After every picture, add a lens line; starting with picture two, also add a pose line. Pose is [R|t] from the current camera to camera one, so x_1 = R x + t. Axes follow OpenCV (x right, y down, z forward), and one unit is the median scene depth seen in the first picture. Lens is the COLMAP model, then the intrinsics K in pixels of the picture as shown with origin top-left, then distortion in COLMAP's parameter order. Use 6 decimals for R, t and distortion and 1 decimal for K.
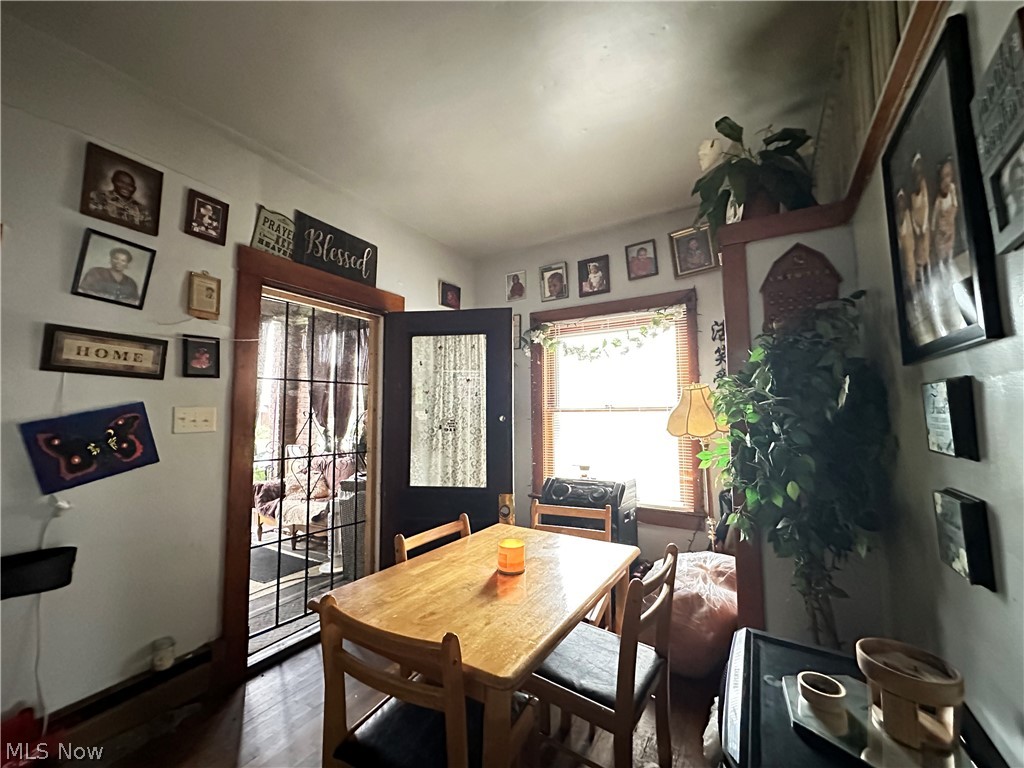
lens RADIAL K [[408.8, 0, 512.0], [0, 408.8, 384.0], [0, 0, 1]] dist [-0.001043, 0.000339]
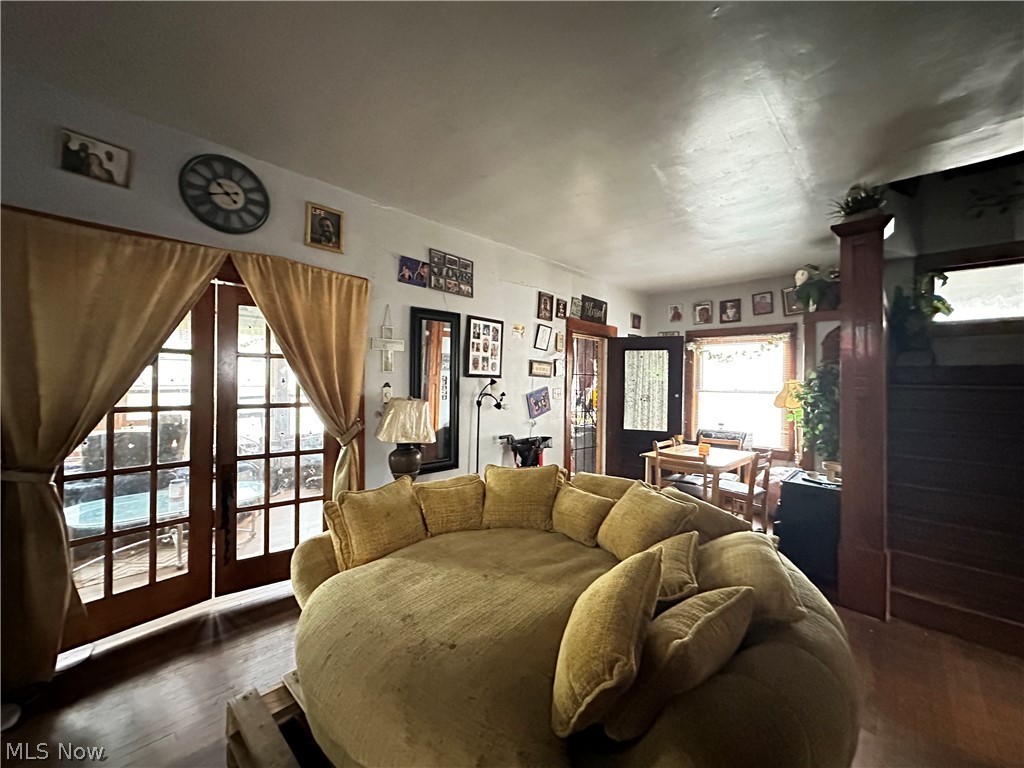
lens RADIAL K [[408.8, 0, 512.0], [0, 408.8, 384.0], [0, 0, 1]] dist [-0.001043, 0.000339]
pose [[0.975529, 0.021380, -0.218827, -0.341009], [-0.004880, 0.997121, 0.075669, -0.103770], [0.219815, -0.072749, 0.972825, -0.961879]]
